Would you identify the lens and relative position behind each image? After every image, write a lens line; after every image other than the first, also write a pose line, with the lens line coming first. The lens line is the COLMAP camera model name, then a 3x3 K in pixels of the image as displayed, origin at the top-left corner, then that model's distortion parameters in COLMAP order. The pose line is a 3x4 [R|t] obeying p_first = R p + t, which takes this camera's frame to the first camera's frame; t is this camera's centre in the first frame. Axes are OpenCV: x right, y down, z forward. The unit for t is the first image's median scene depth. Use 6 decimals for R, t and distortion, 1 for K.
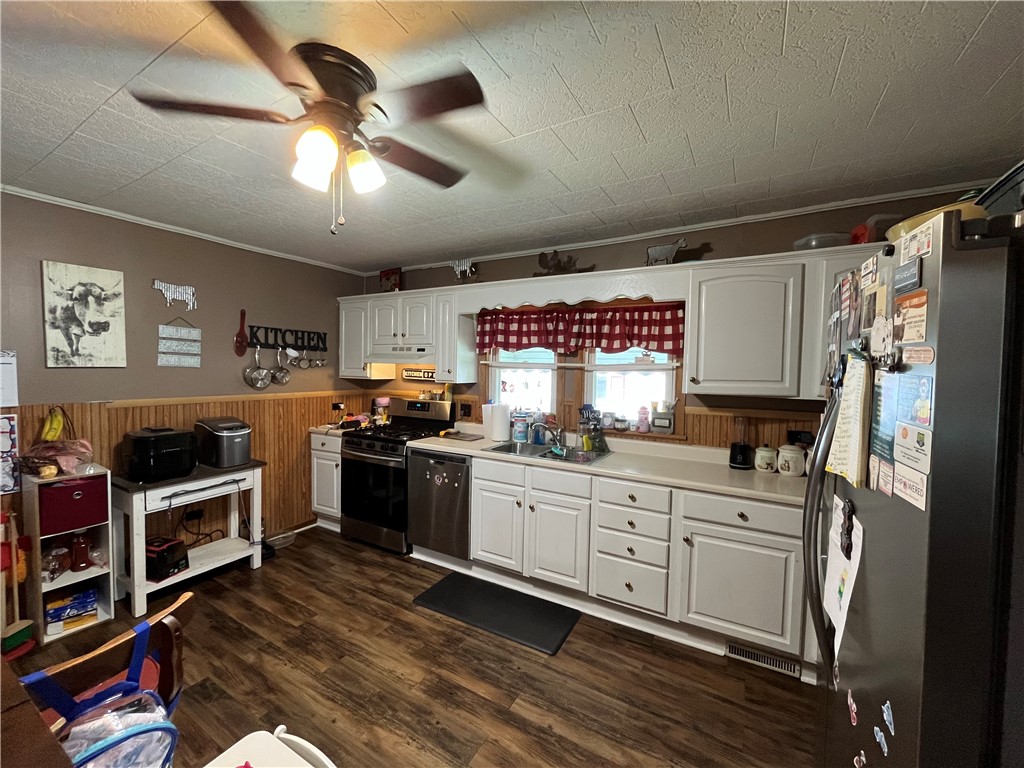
lens RADIAL K [[415.0, 0, 512.0], [0, 415.0, 384.0], [0, 0, 1]] dist [-0.001786, 0.000013]
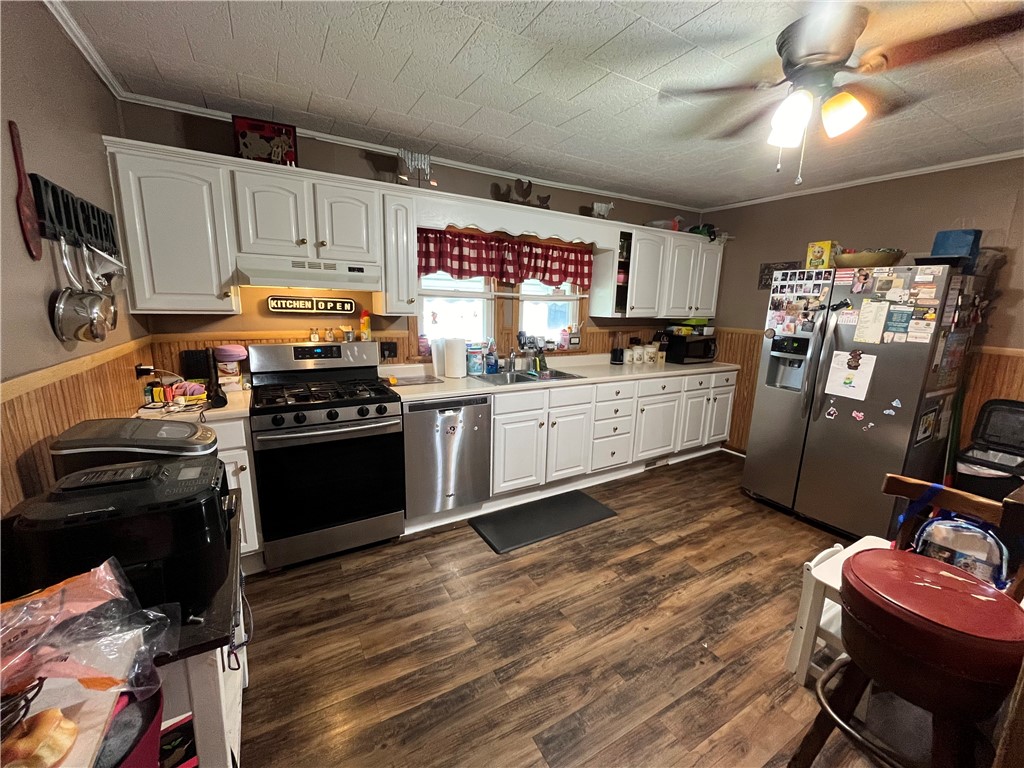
lens RADIAL K [[415.0, 0, 512.0], [0, 415.0, 384.0], [0, 0, 1]] dist [-0.001786, 0.000013]
pose [[0.491510, -0.173637, 0.853386, -0.882092], [0.017313, 0.981676, 0.189768, -0.025760], [-0.870700, -0.078498, 0.485510, 0.507923]]
